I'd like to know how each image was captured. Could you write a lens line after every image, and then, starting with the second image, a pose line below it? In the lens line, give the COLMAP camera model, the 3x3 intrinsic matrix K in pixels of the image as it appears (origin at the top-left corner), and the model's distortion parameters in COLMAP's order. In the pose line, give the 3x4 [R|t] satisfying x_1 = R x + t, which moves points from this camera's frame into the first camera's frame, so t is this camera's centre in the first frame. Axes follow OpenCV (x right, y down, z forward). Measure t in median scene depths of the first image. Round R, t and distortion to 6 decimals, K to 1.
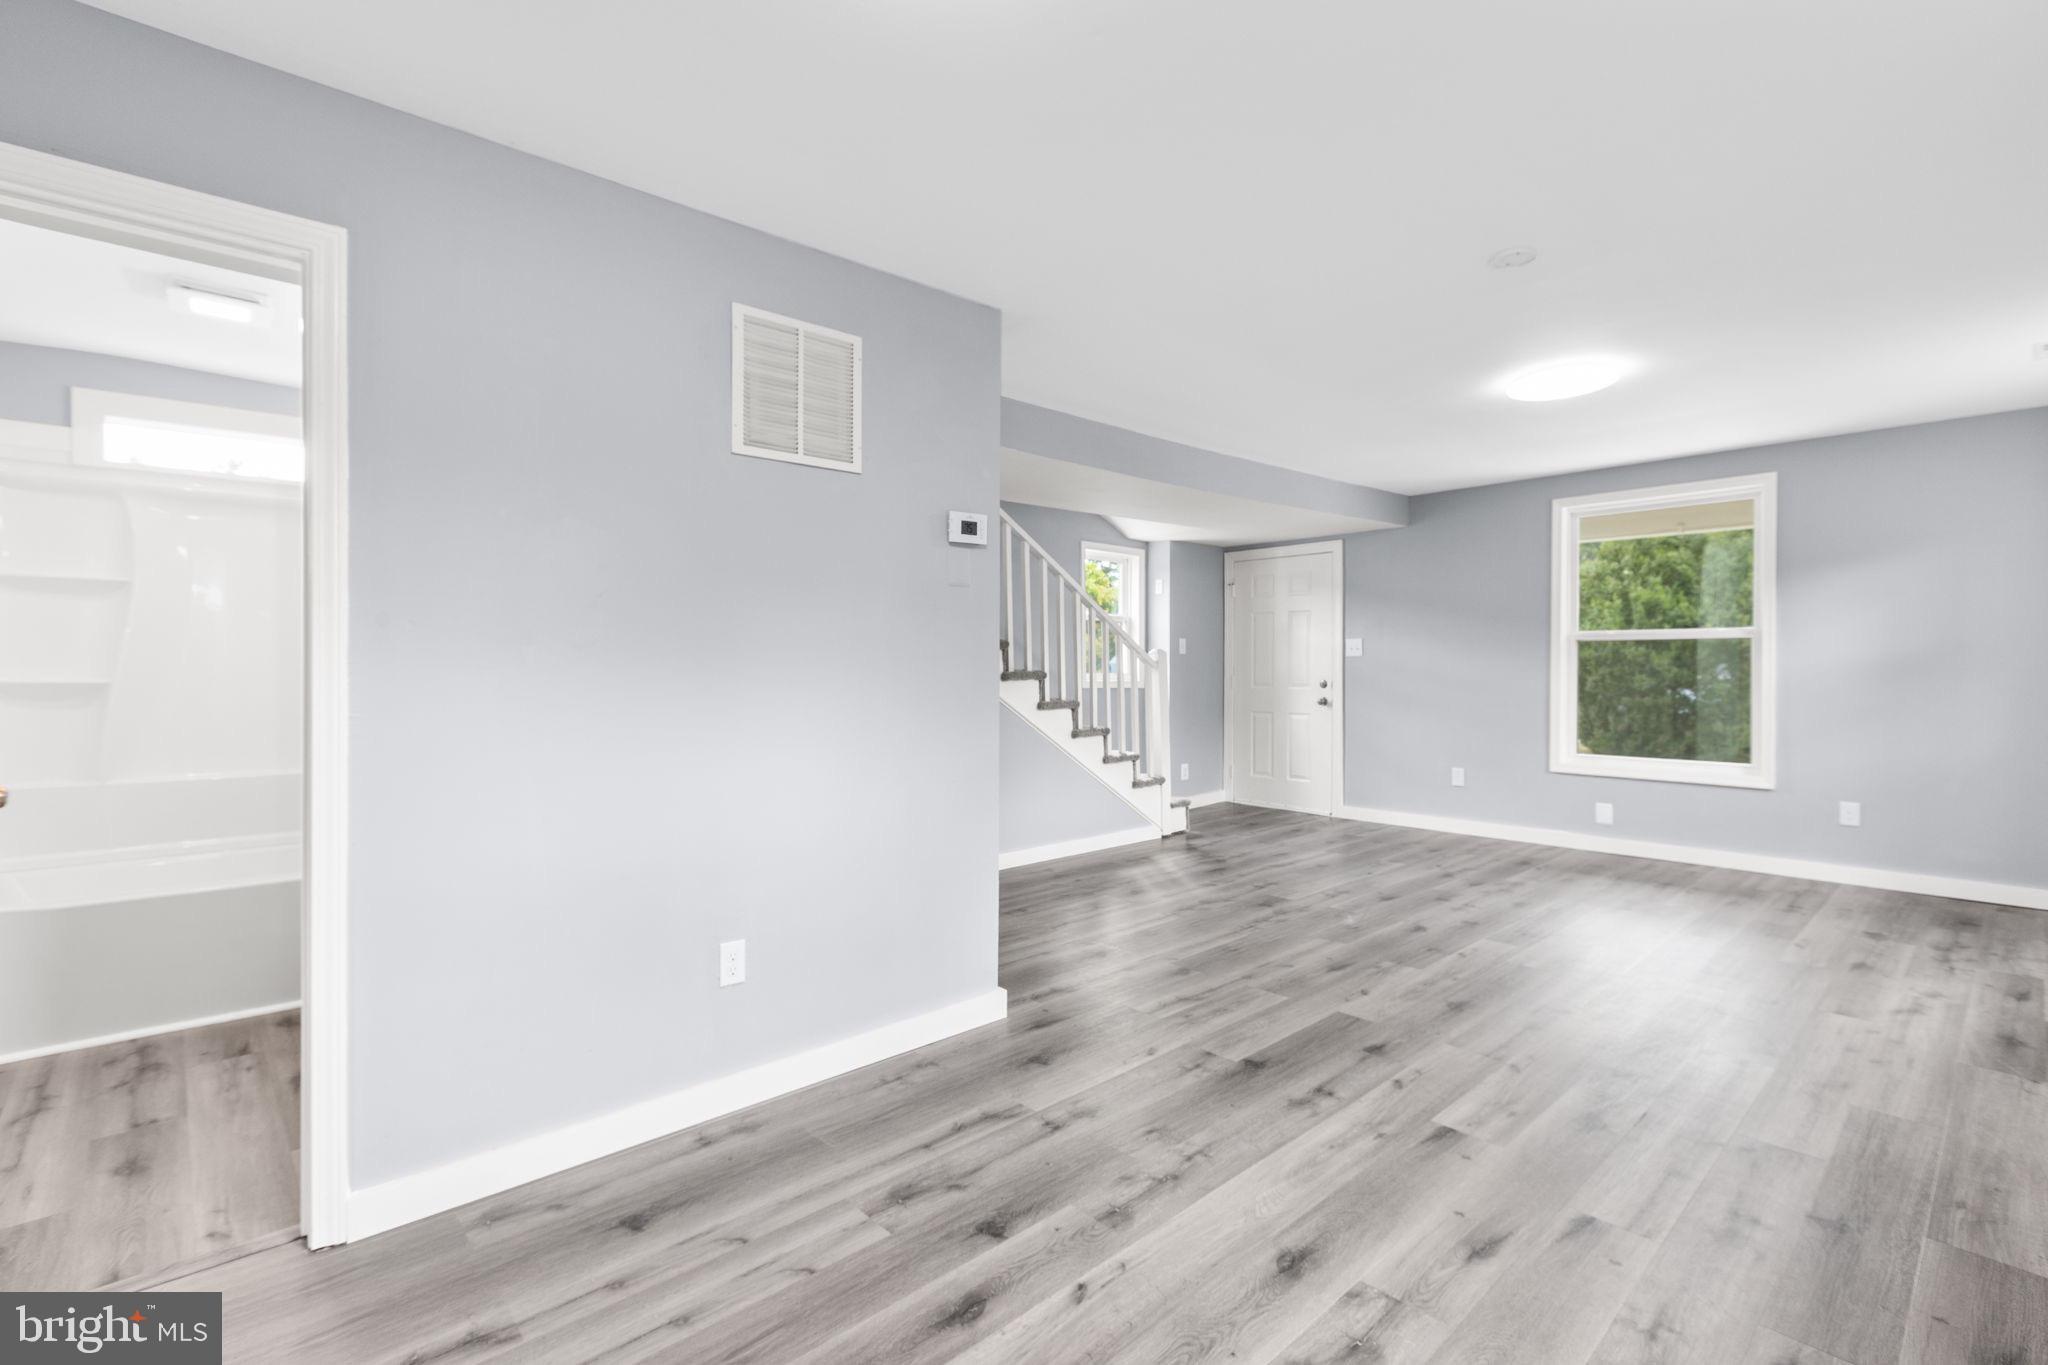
lens RADIAL K [[916.7, 0, 1032.5], [0, 916.7, 673.4], [0, 0, 1]] dist [-0.000894, 0.001046]
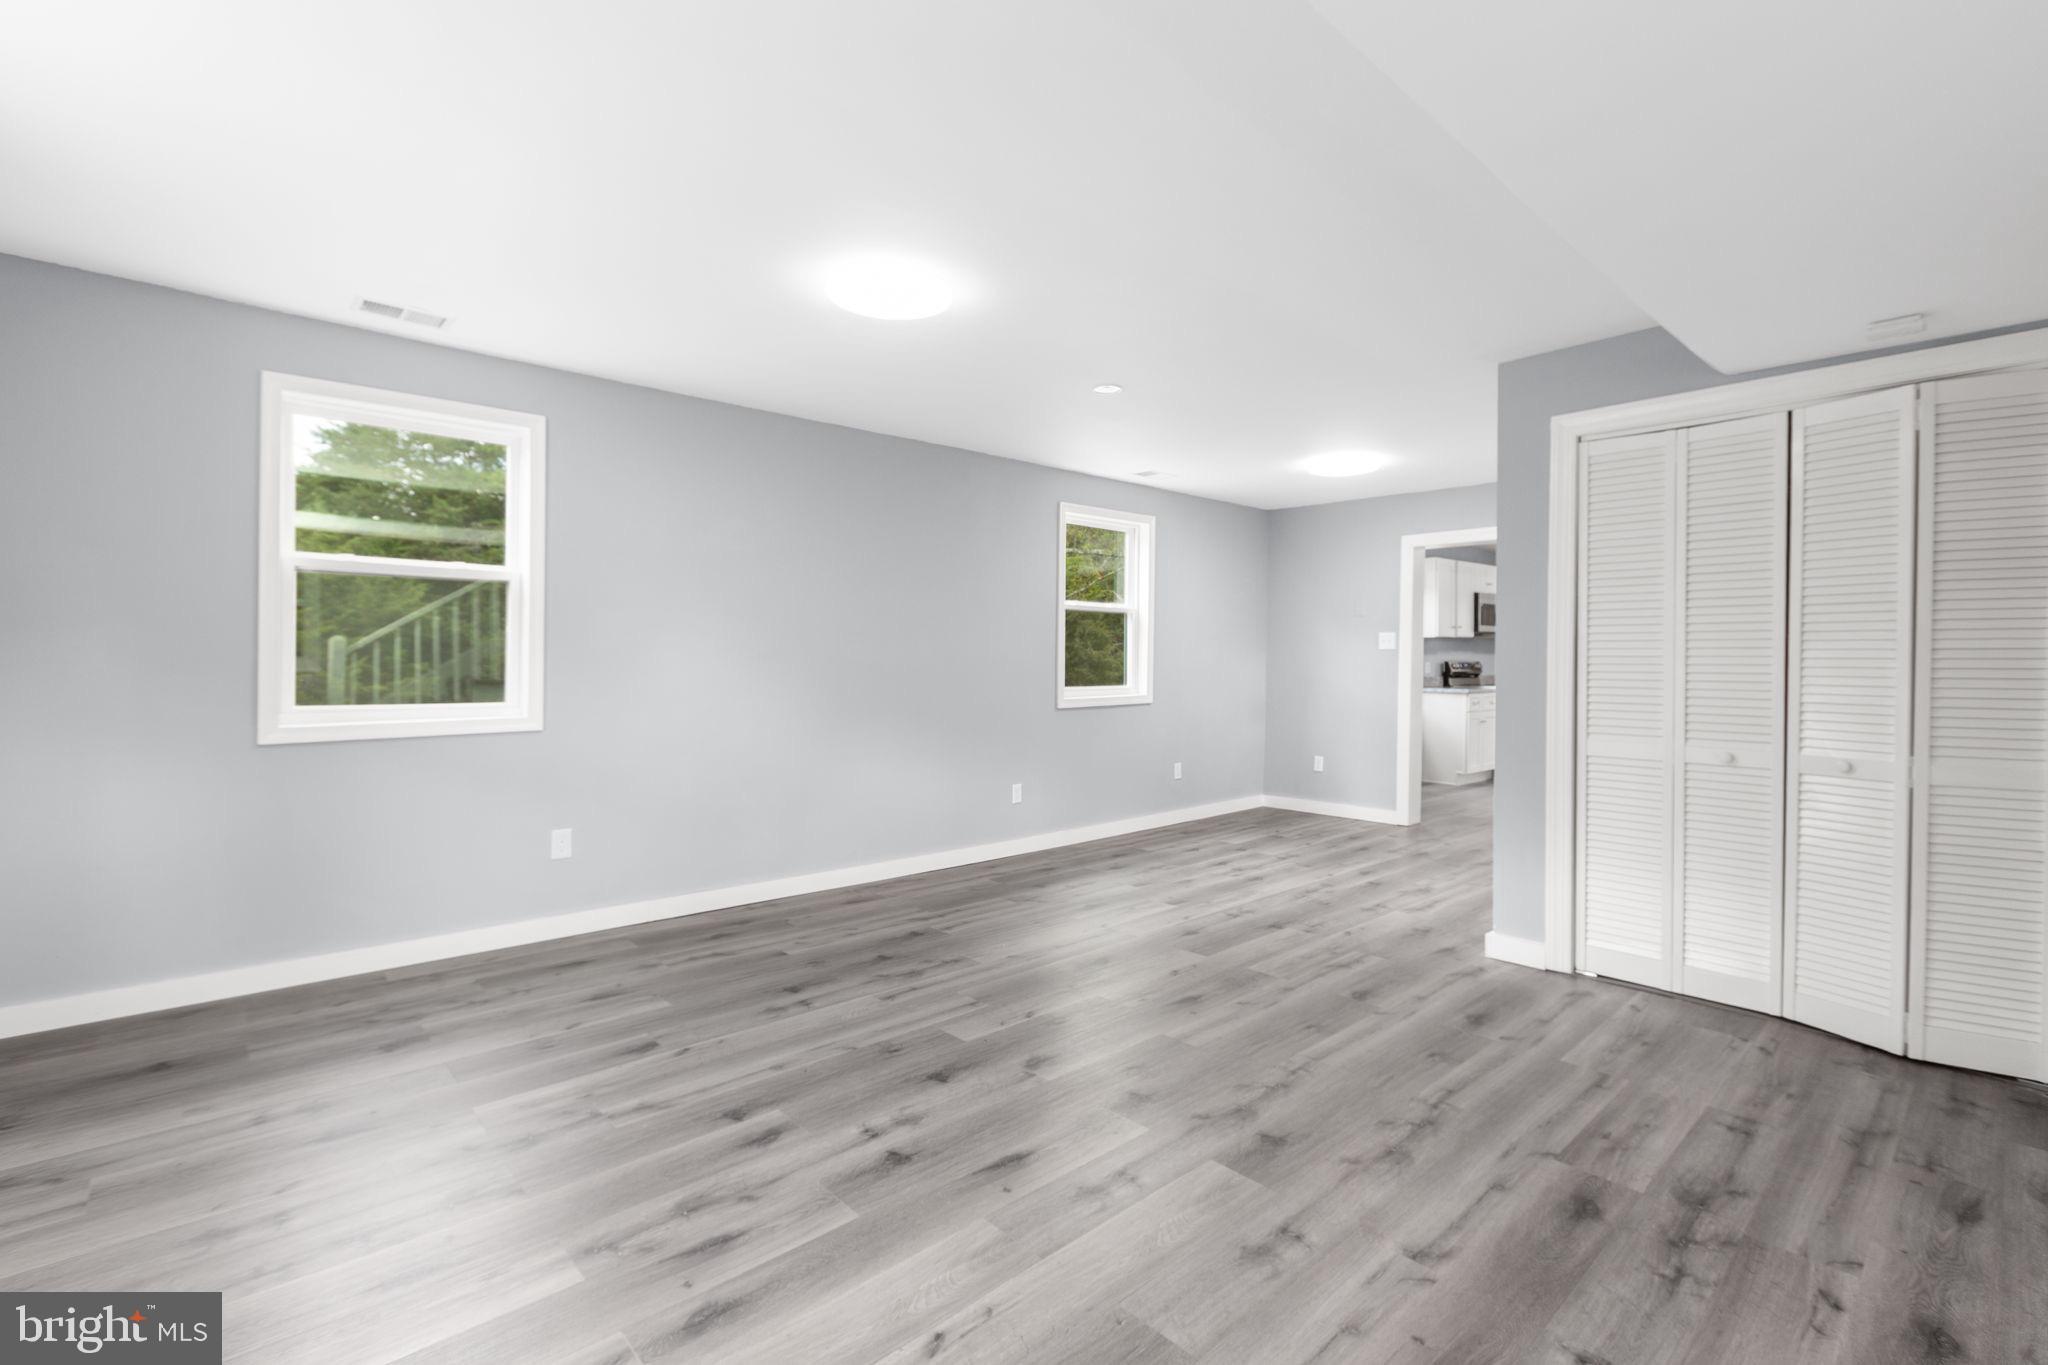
lens RADIAL K [[916.7, 0, 1006.5], [0, 916.7, 676.8], [0, 0, 1]] dist [-0.000894, 0.001046]
pose [[-0.999717, -0.000945, 0.023760, 0.530334], [-0.000345, 0.999681, 0.025256, -0.018503], [-0.023777, 0.025241, -0.999399, 2.049513]]
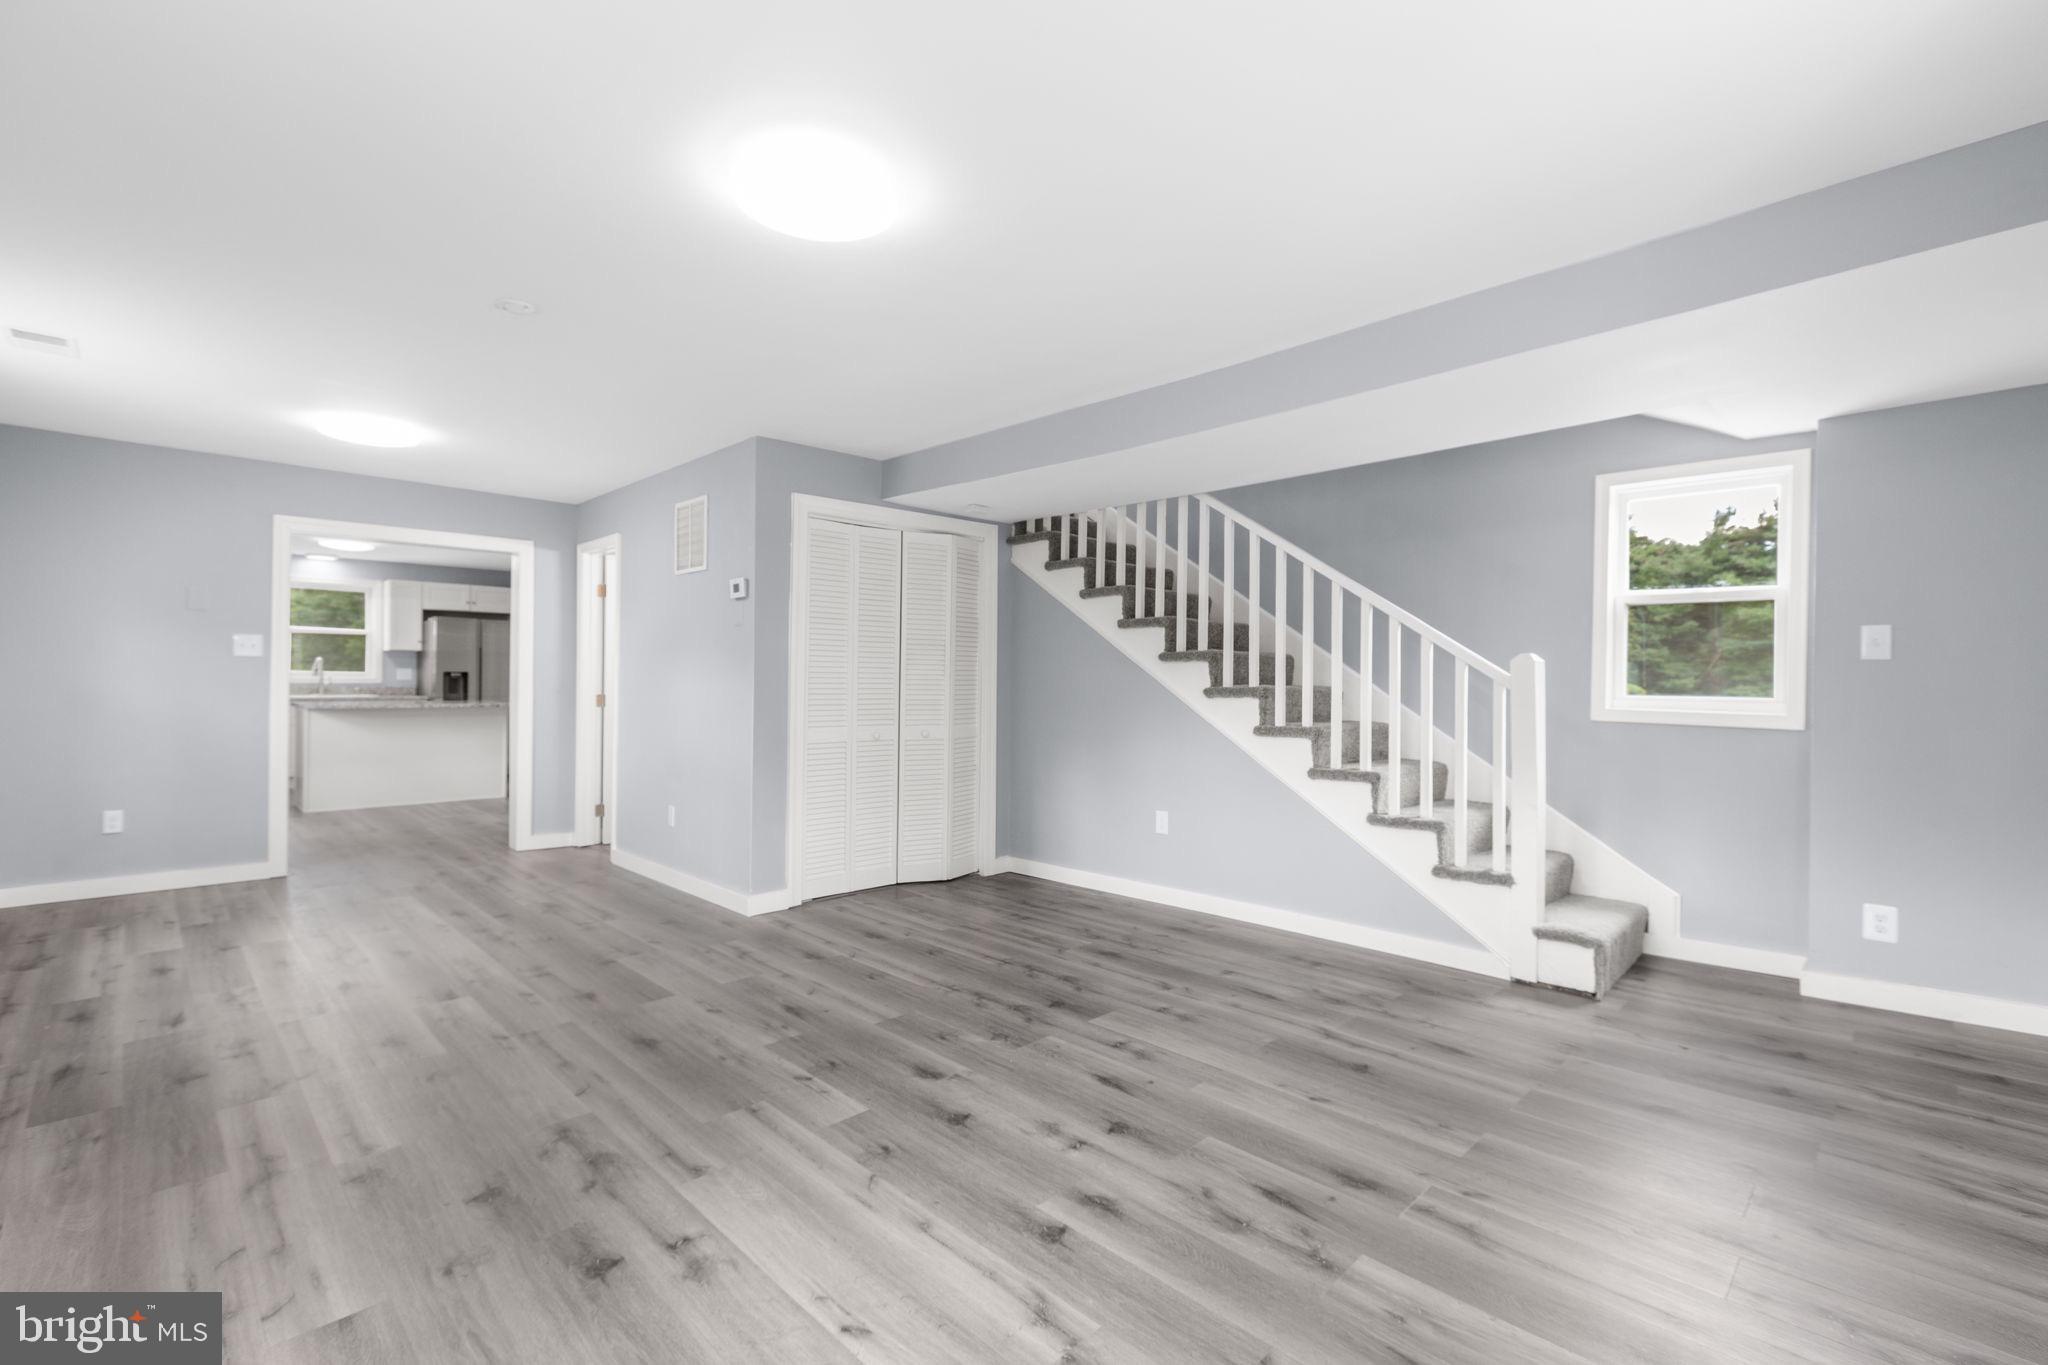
lens RADIAL K [[916.7, 0, 1037.5], [0, 916.7, 681.8], [0, 0, 1]] dist [-0.000894, 0.001046]
pose [[0.041705, 0.004893, -0.999118, 1.351021], [-0.016263, 0.999859, 0.004218, -0.012510], [0.998998, 0.016073, 0.041779, 1.297954]]
